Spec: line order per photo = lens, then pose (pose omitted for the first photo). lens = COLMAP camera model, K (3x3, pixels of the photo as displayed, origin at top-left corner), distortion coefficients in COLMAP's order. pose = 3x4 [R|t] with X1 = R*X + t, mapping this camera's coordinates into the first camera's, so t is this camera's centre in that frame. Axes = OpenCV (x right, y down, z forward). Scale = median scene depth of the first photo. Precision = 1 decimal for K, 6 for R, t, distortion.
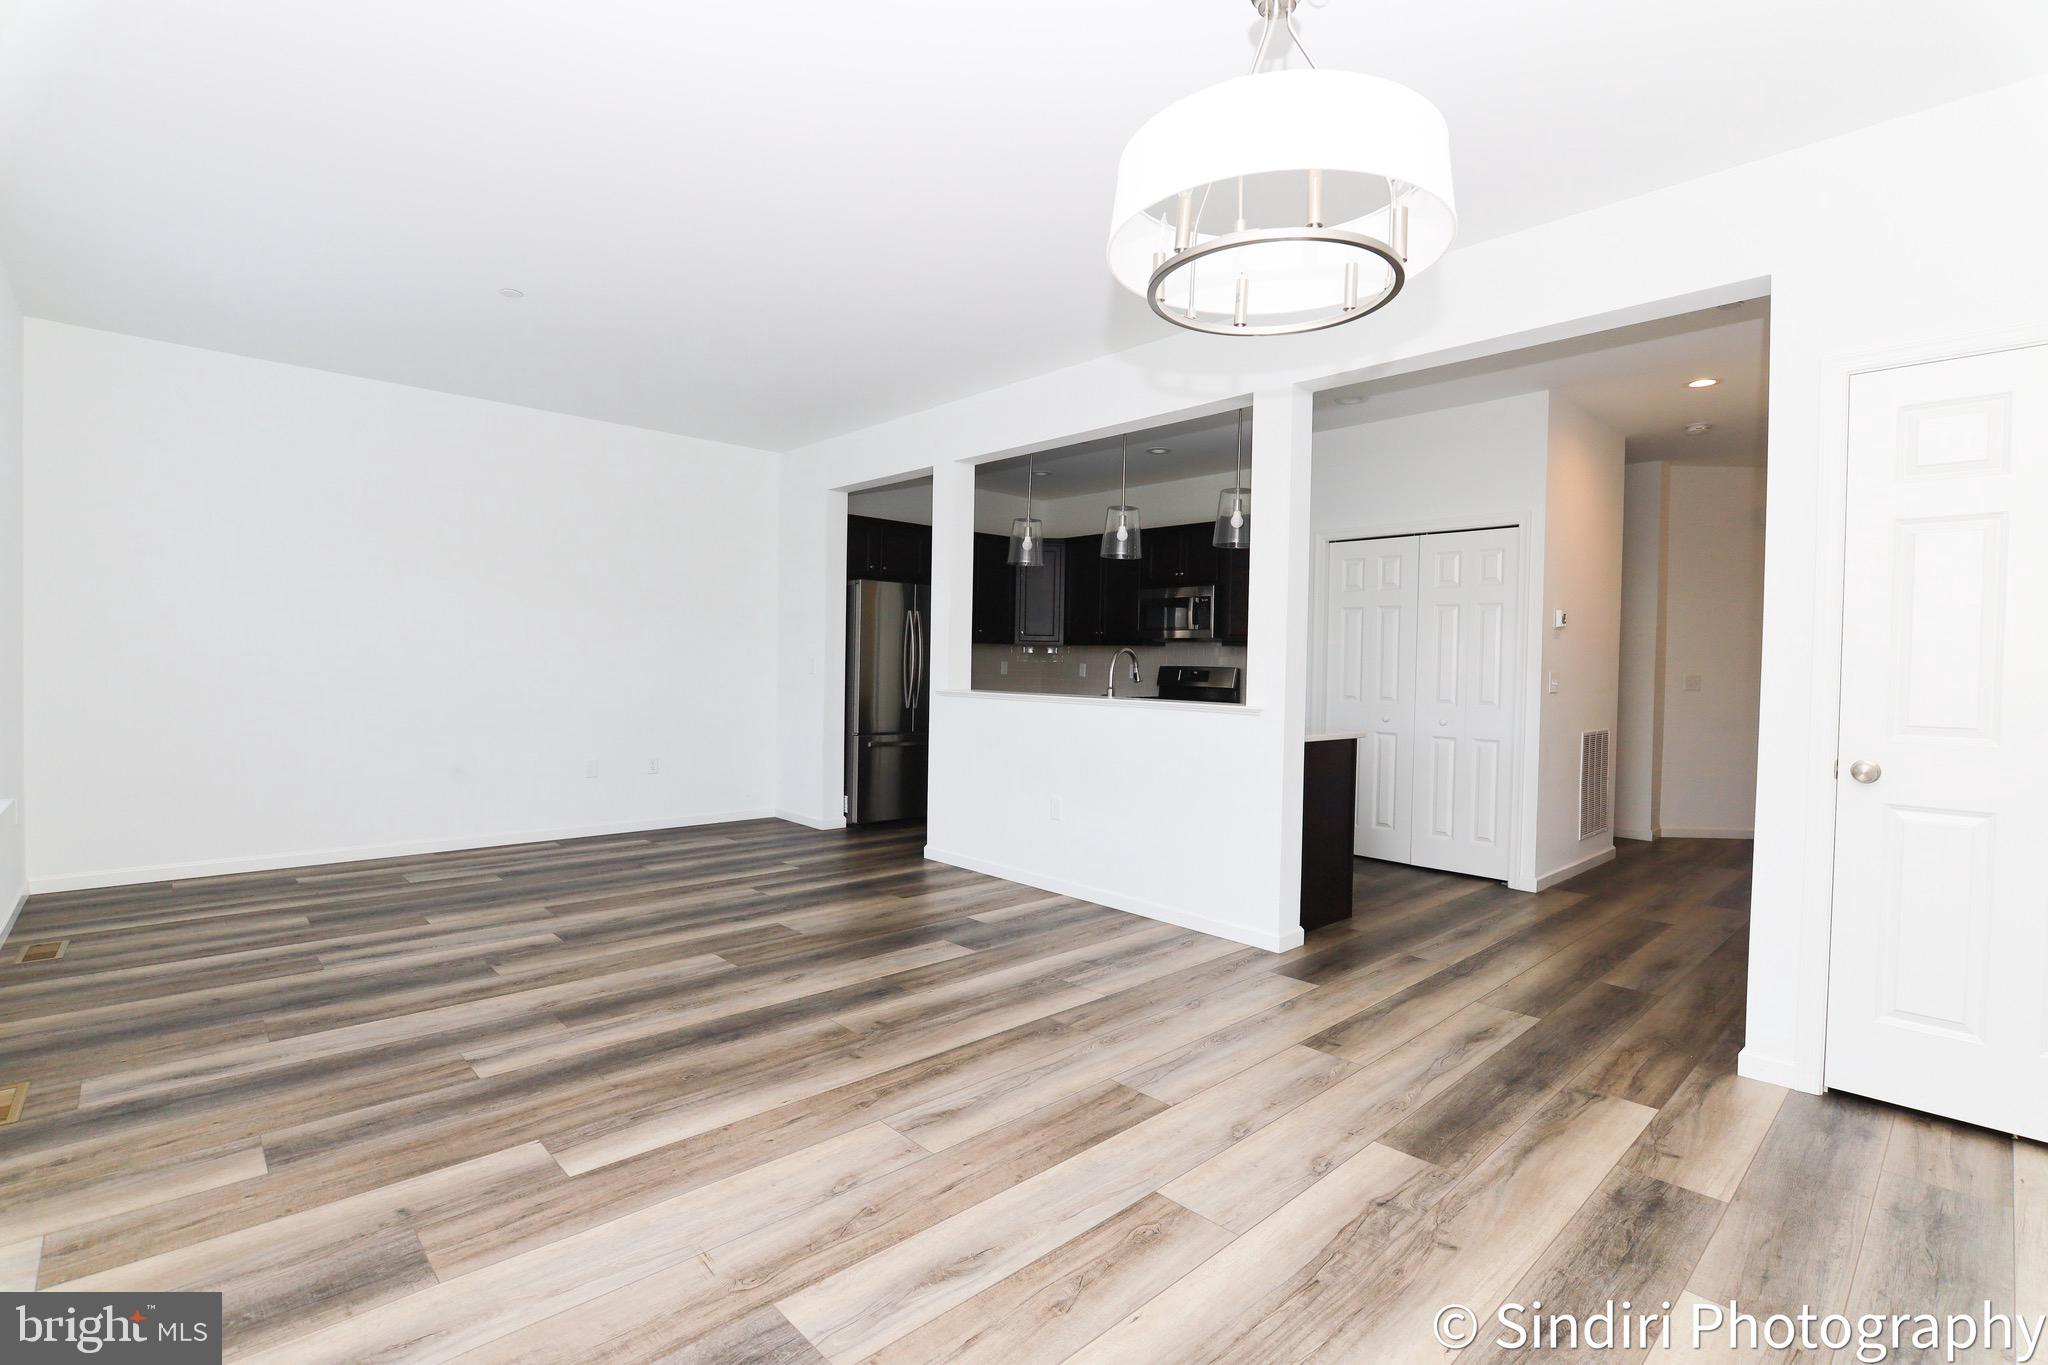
lens RADIAL K [[934.1, 0, 1027.6], [0, 934.1, 687.8], [0, 0, 1]] dist [-0.020746, 0.000445]
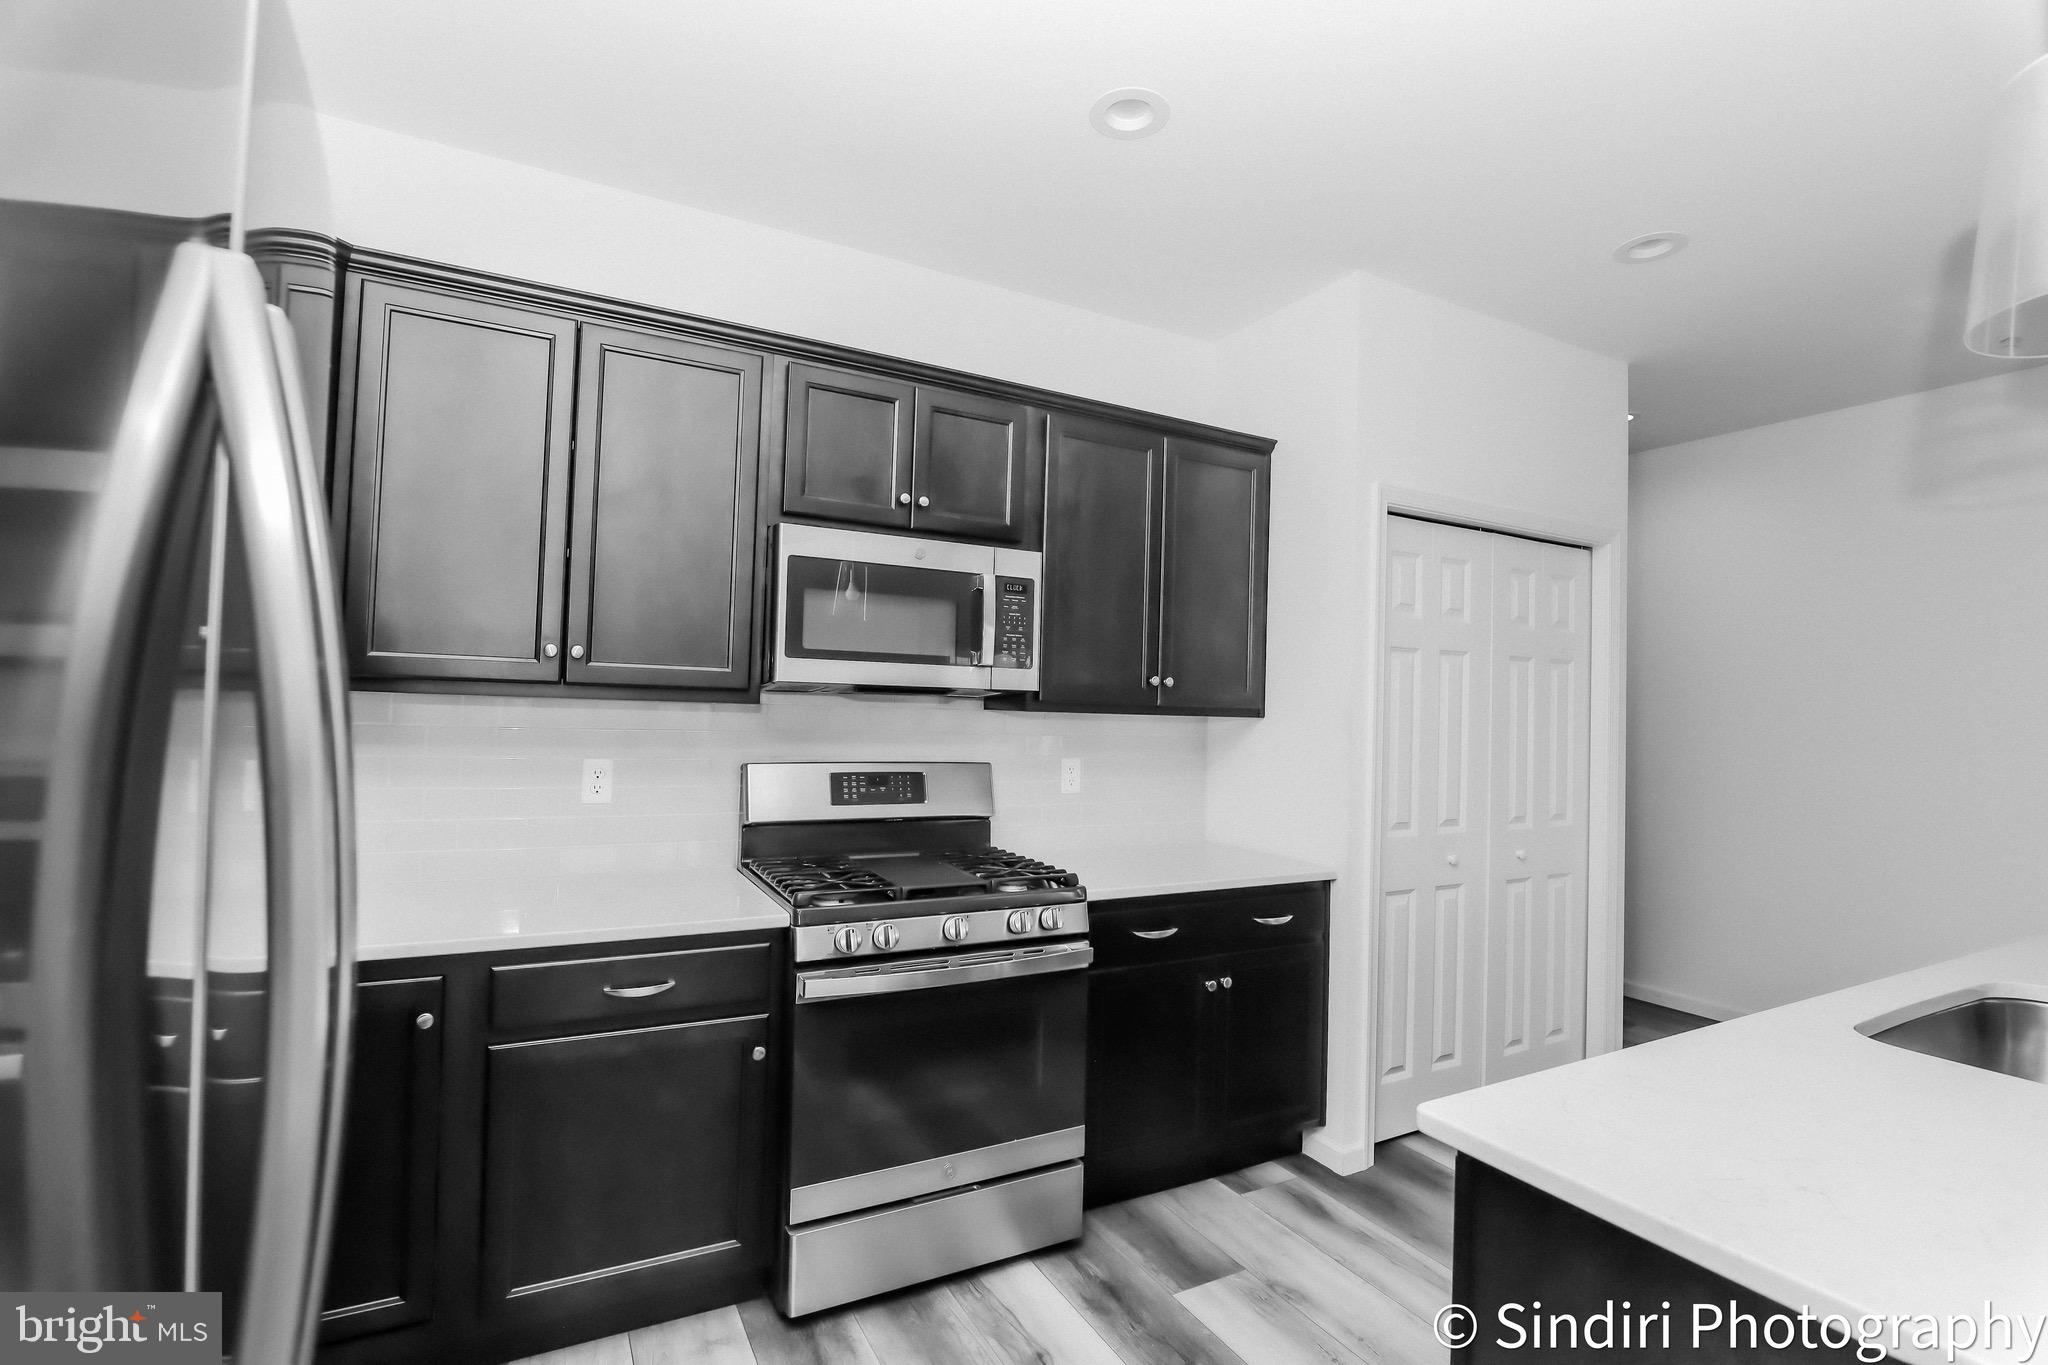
lens RADIAL K [[938.9, 0, 1024.6], [0, 938.9, 682.5], [0, 0, 1]] dist [-0.018863, 0.000461]
pose [[0.256369, 0.007996, 0.966546, -0.329203], [0.001037, 0.999963, -0.008548, -0.104929], [-0.966578, 0.003194, 0.256351, 1.781060]]
